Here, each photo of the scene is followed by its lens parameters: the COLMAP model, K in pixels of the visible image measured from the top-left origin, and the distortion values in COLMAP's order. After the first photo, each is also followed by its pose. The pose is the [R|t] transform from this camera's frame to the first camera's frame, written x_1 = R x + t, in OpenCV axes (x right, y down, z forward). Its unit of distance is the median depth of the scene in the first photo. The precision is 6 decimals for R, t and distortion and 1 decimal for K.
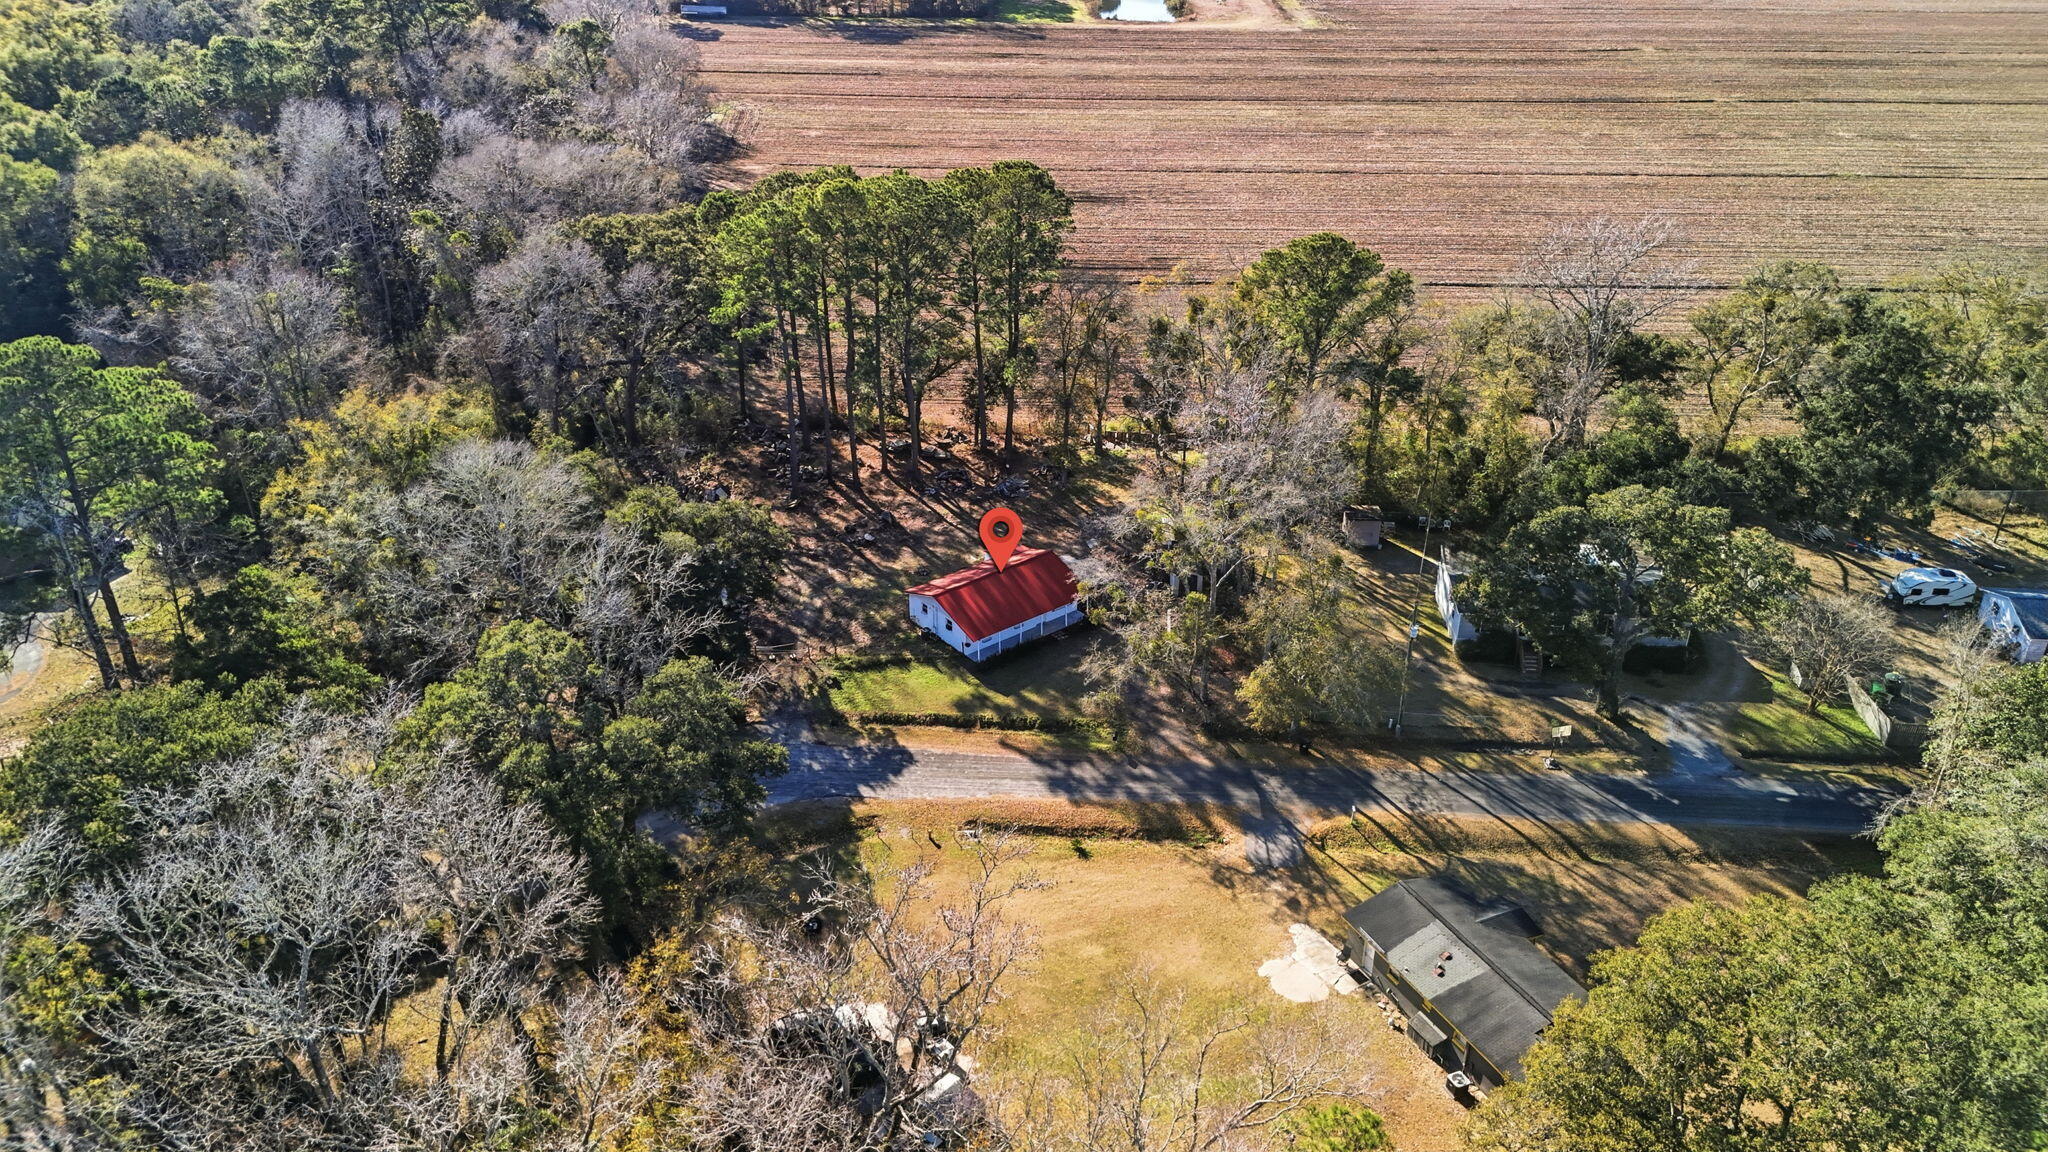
lens RADIAL K [[1499.7, 0, 1024.0], [0, 1499.7, 576.0], [0, 0, 1]] dist [0.070782, -0.088638]
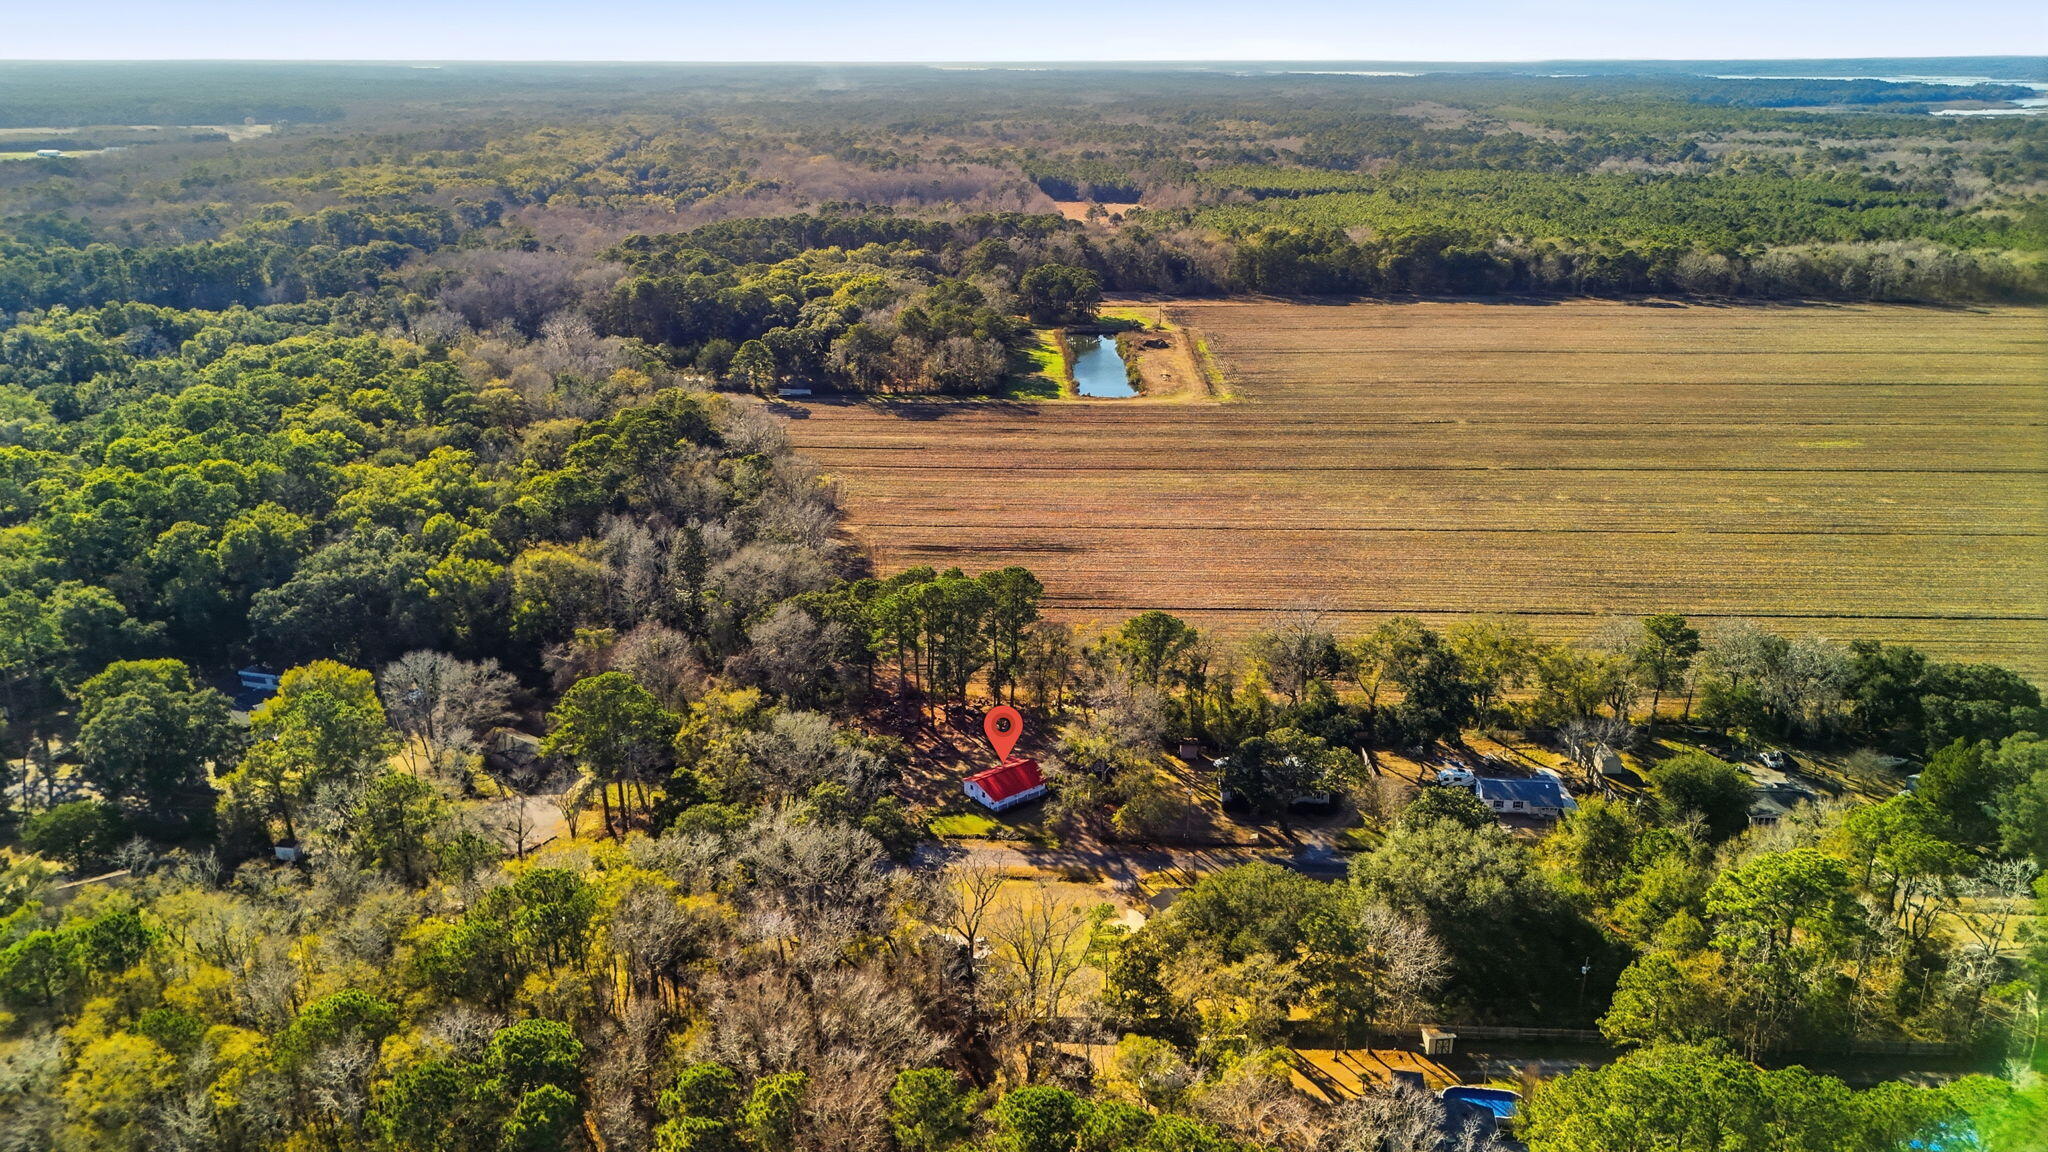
lens RADIAL K [[1499.7, 0, 1024.0], [0, 1499.7, 576.0], [0, 0, 1]] dist [0.070782, -0.088638]
pose [[0.999978, -0.005335, -0.003939, 0.015963], [0.004625, 0.986724, -0.162338, 0.066117], [0.004753, 0.162316, 0.986727, -1.052593]]
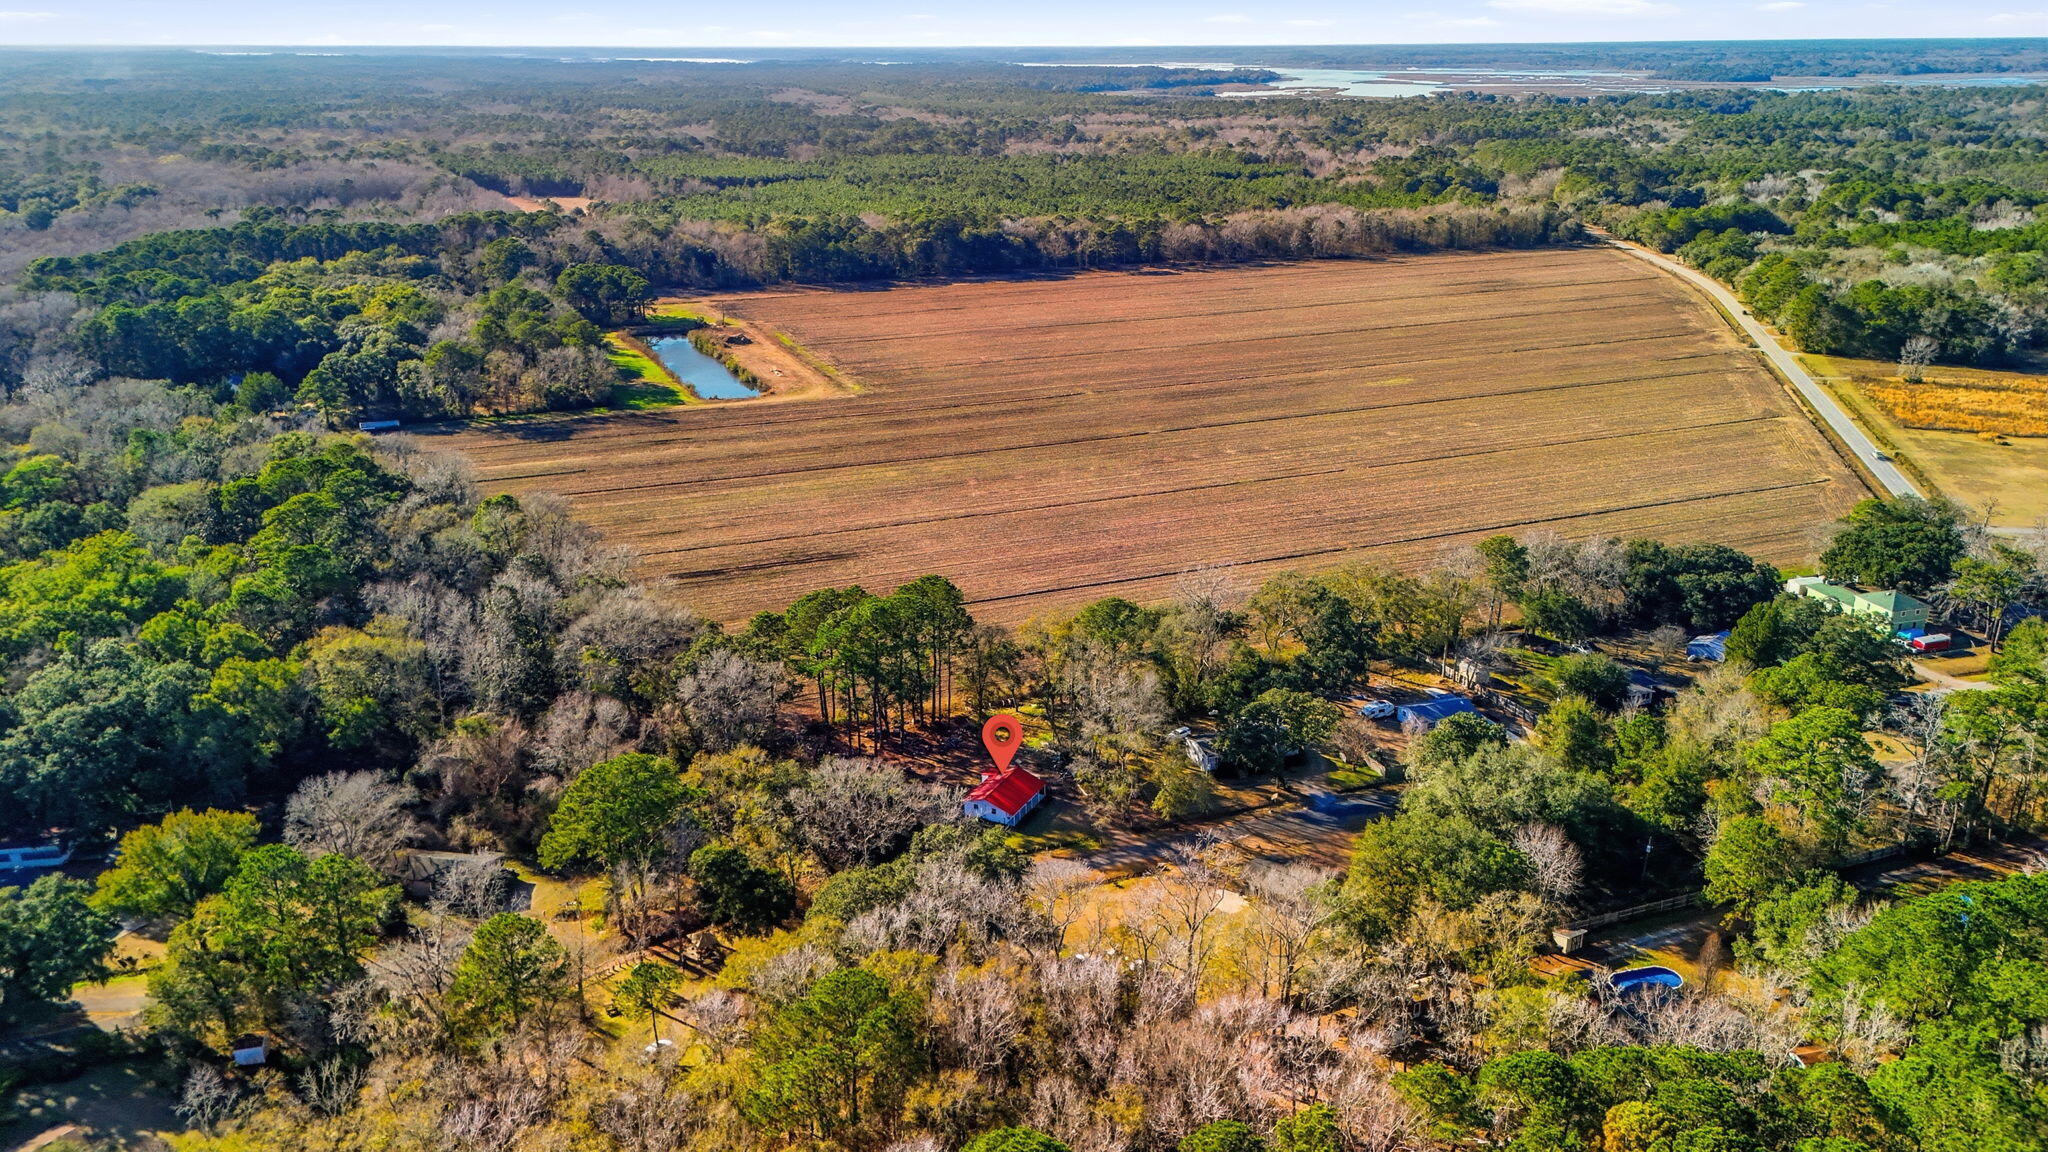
lens RADIAL K [[1499.7, 0, 1024.0], [0, 1499.7, 576.0], [0, 0, 1]] dist [0.070782, -0.088638]
pose [[0.911355, -0.143384, 0.385841, -0.695384], [0.200868, 0.973099, -0.112830, -0.037798], [-0.359283, 0.180331, 0.915640, -0.868604]]
